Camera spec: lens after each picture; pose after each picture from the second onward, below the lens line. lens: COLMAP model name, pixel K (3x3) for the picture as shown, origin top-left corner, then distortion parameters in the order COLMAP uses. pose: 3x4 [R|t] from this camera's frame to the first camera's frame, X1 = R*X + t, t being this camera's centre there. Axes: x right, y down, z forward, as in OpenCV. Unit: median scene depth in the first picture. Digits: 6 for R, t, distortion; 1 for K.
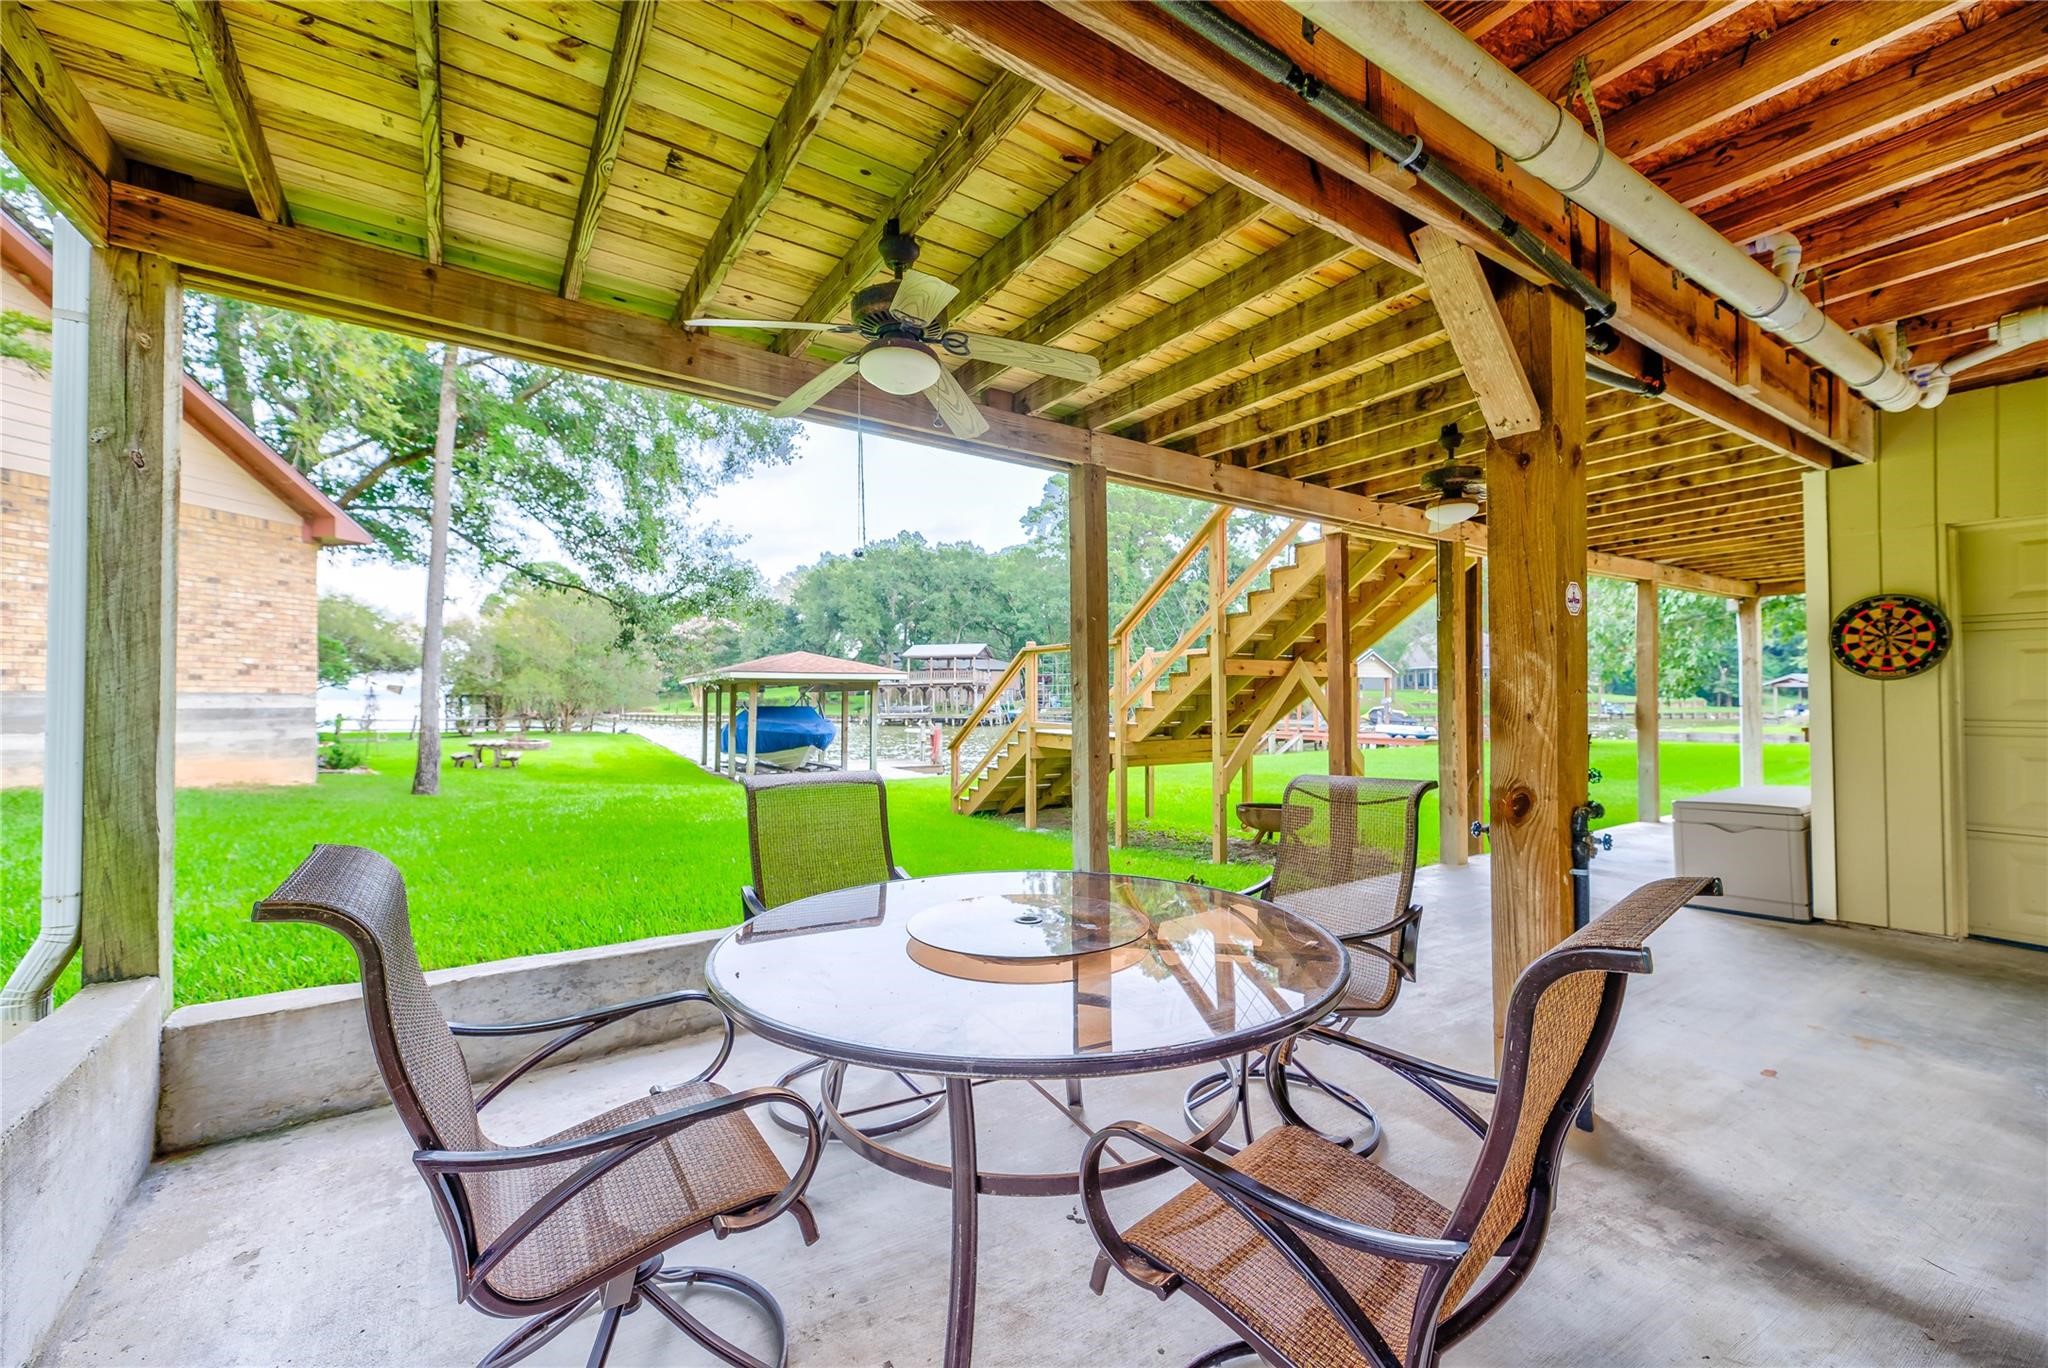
lens RADIAL K [[821.0, 0, 1036.4], [0, 821.0, 687.3], [0, 0, 1]] dist [0.016375, -0.000196]
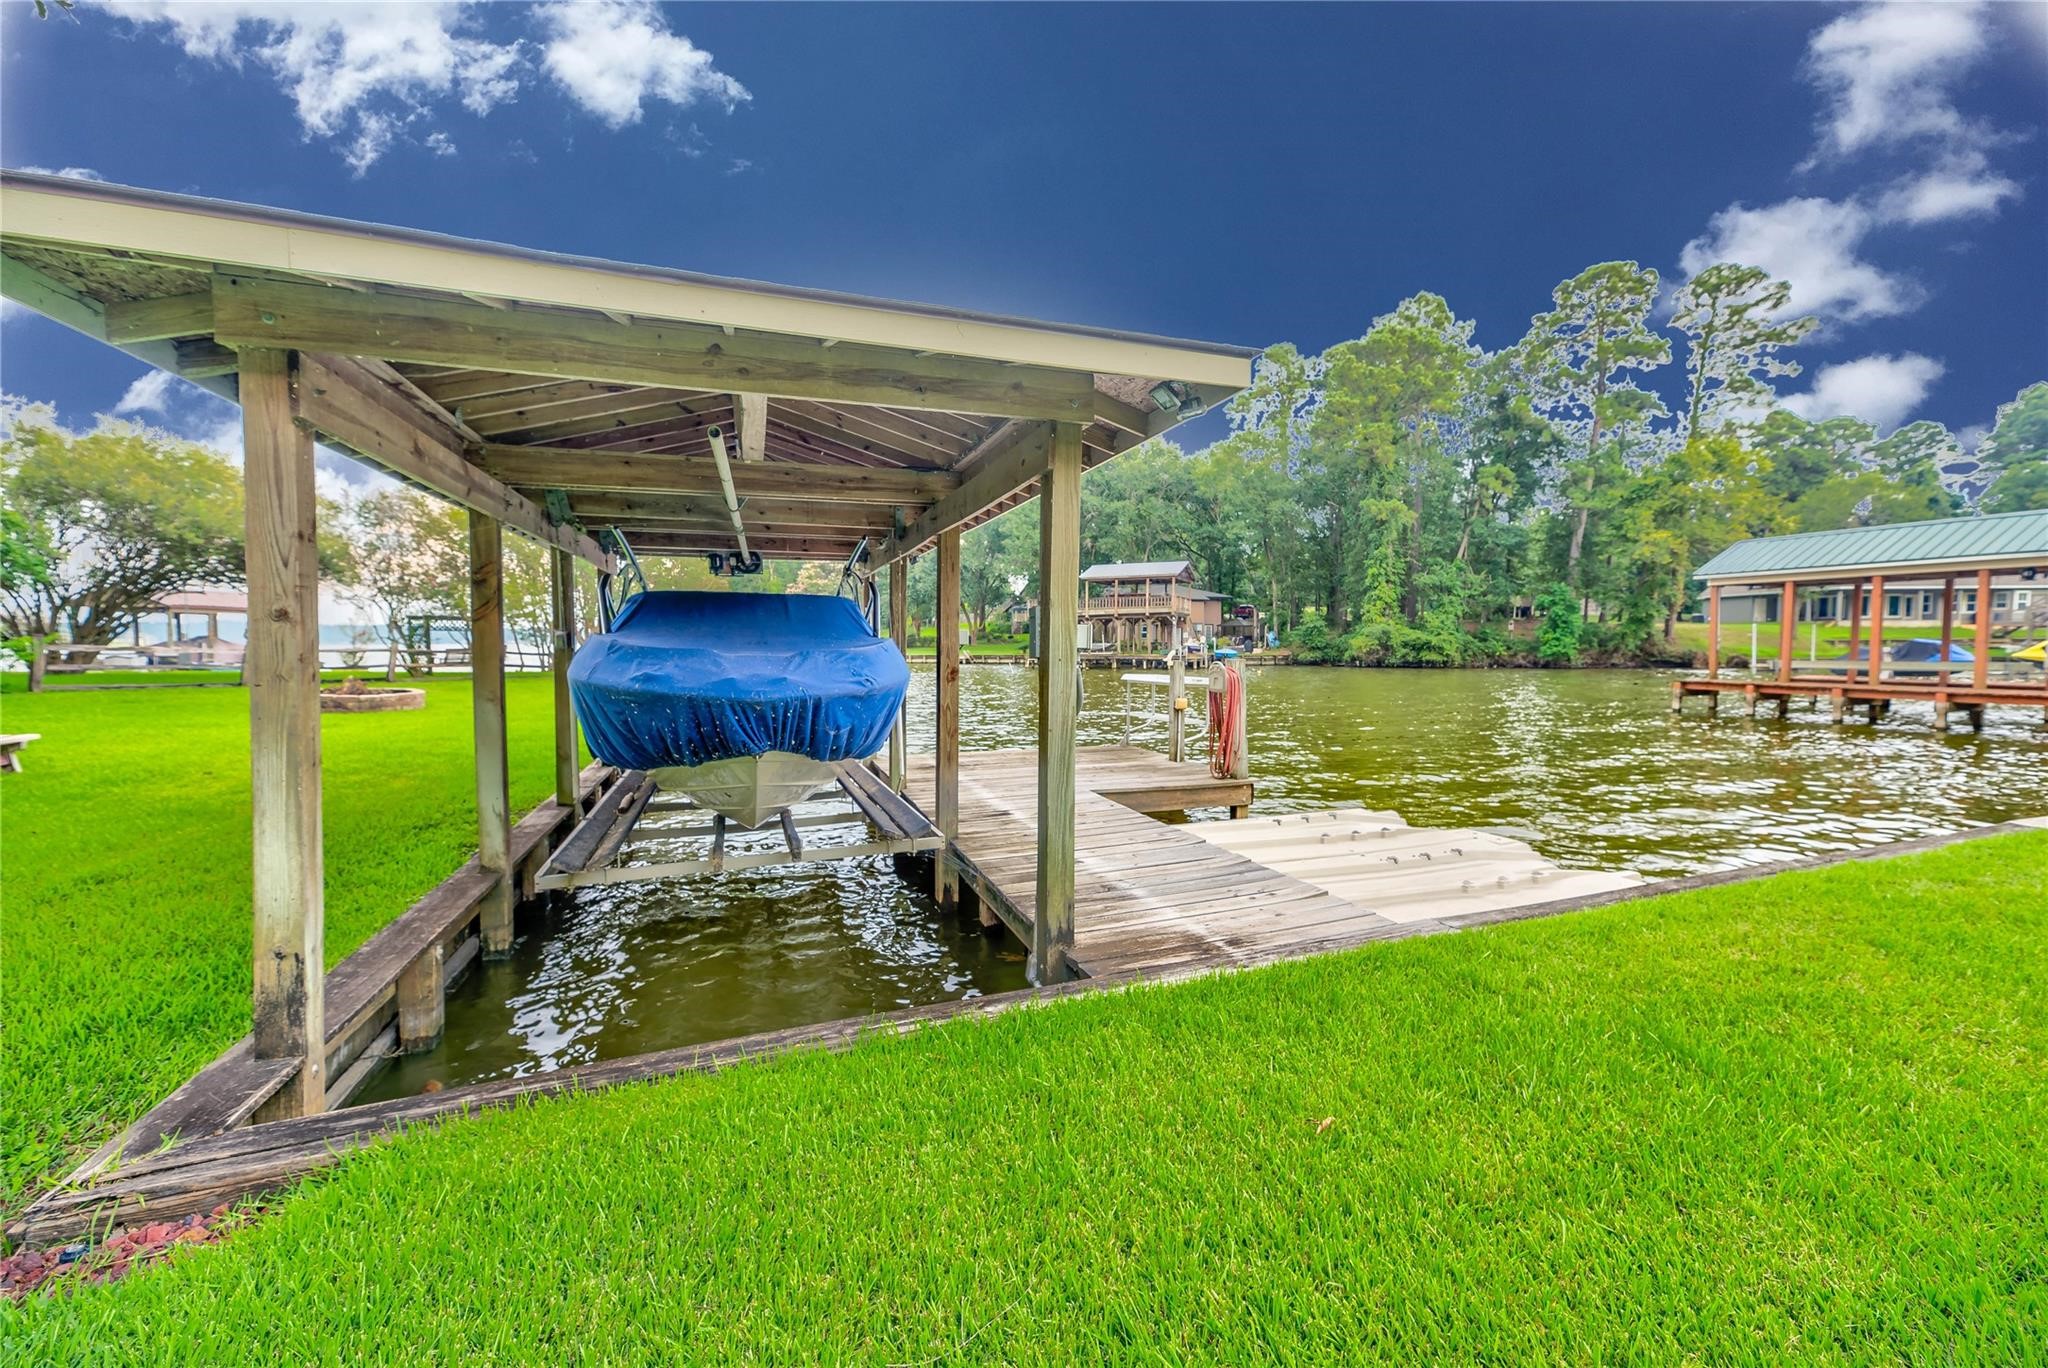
lens RADIAL K [[821.0, 0, 1036.4], [0, 821.0, 687.3], [0, 0, 1]] dist [0.016375, -0.000196]
pose [[0.979873, 0.011083, -0.199313, -0.042570], [0.002730, 0.997620, 0.068898, 0.009683], [0.199602, -0.068056, 0.977511, 0.209299]]
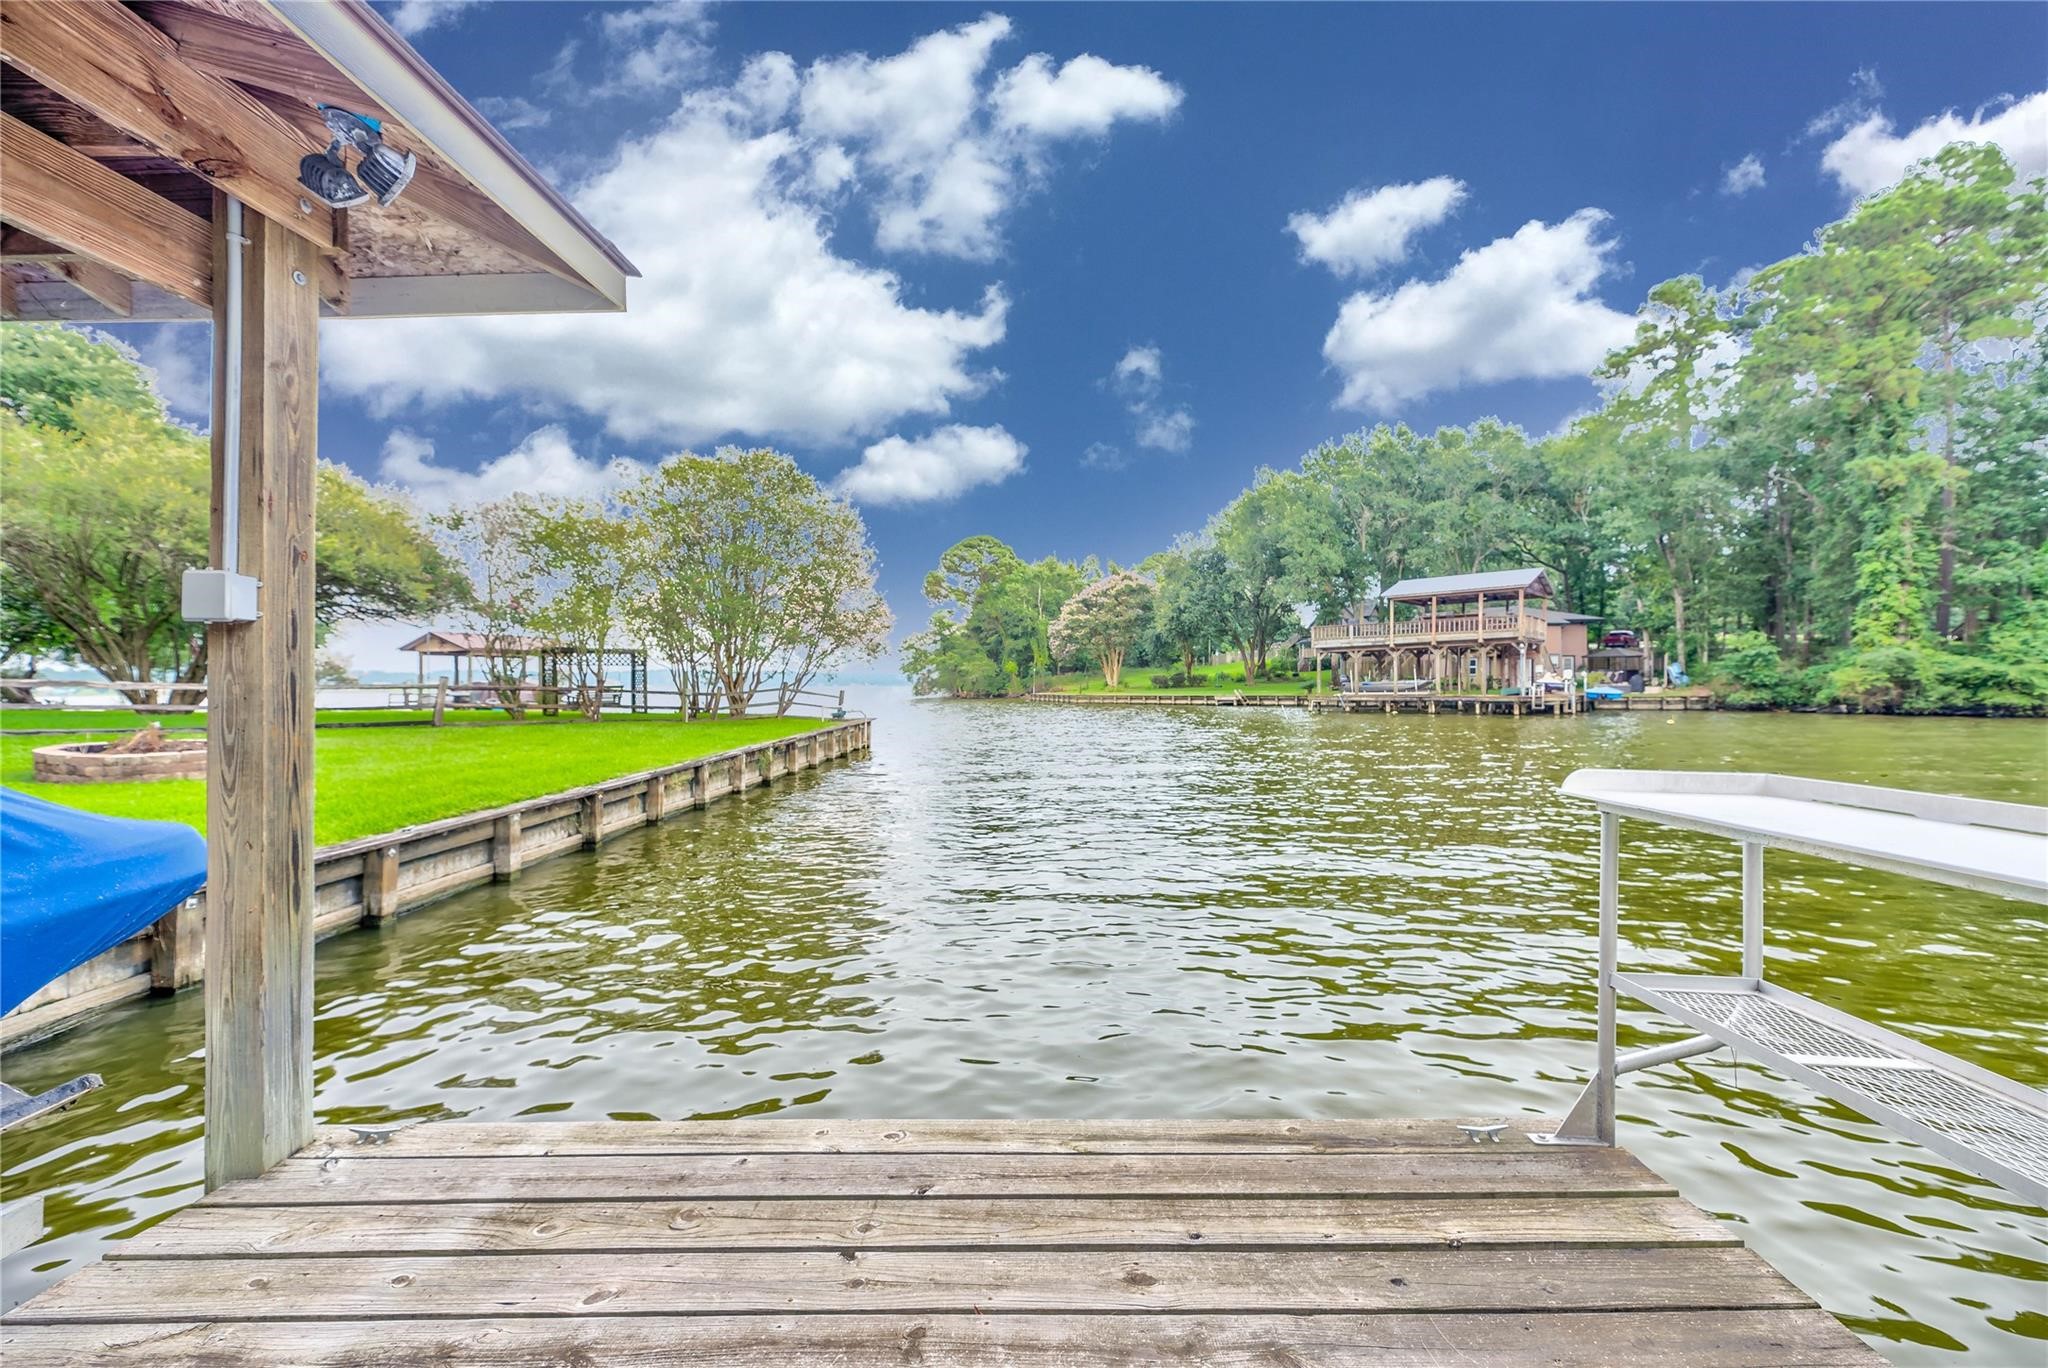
lens RADIAL K [[821.0, 0, 1036.4], [0, 821.0, 687.3], [0, 0, 1]] dist [0.016375, -0.000196]
pose [[0.852502, -0.001905, -0.522721, -0.056445], [0.011897, 0.999805, 0.015759, 0.013825], [0.522589, -0.019654, 0.852358, 0.318462]]
